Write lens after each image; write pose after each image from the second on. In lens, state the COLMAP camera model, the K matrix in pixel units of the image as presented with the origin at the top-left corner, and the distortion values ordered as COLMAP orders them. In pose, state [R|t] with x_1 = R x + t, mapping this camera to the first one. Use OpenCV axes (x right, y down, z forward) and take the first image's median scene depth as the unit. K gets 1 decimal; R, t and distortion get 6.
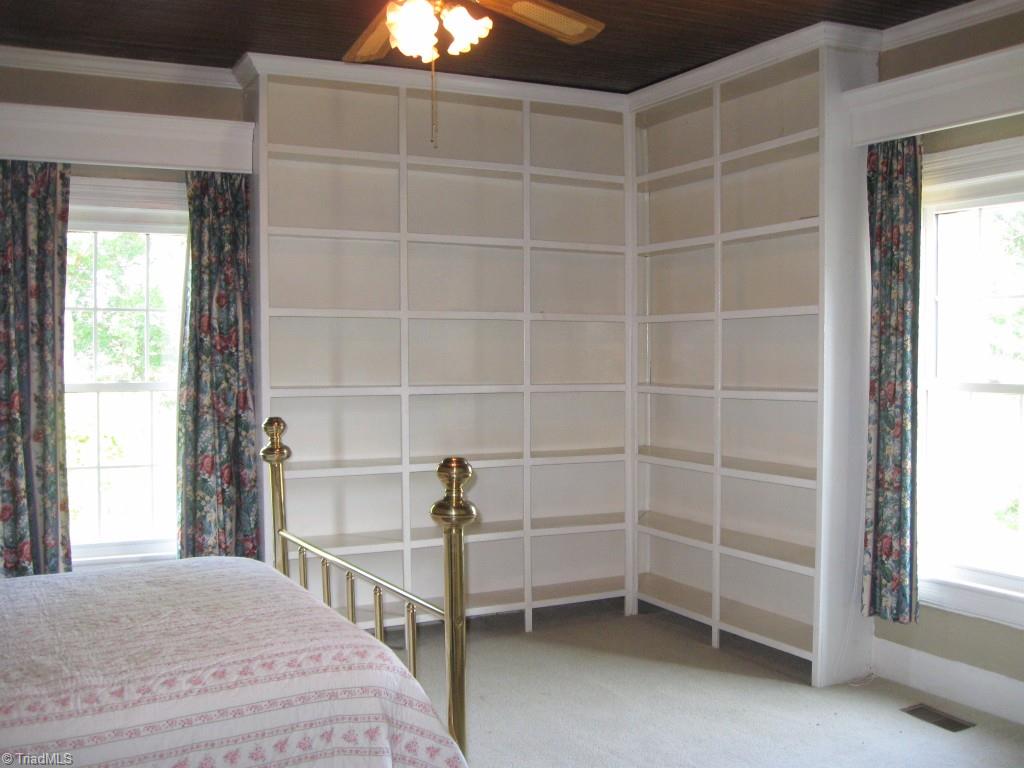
lens RADIAL K [[1062.8, 0, 512.6], [0, 1062.8, 380.7], [0, 0, 1]] dist [-0.088312, 0.000000]
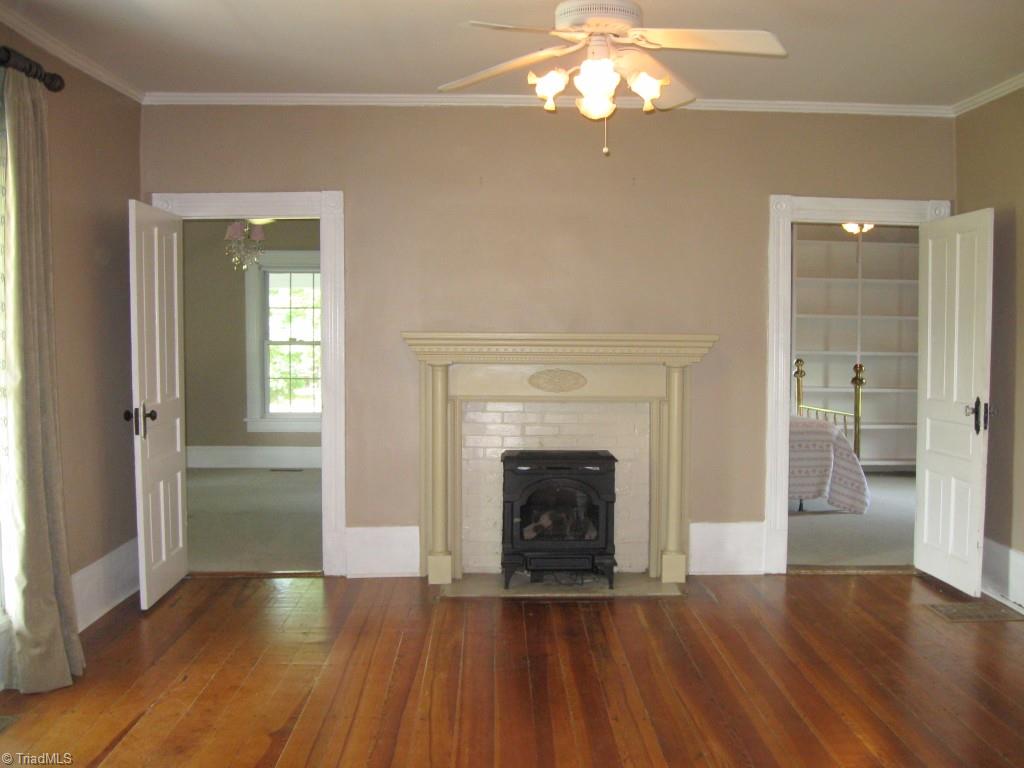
lens RADIAL K [[1062.8, 0, 511.2], [0, 1062.8, 385.7], [0, 0, 1]] dist [-0.088312, 0.000000]
pose [[0.889003, 0.020951, -0.457421, 0.265798], [-0.018581, 0.999780, 0.009680, 0.072517], [0.457523, -0.000106, 0.889198, -1.296961]]
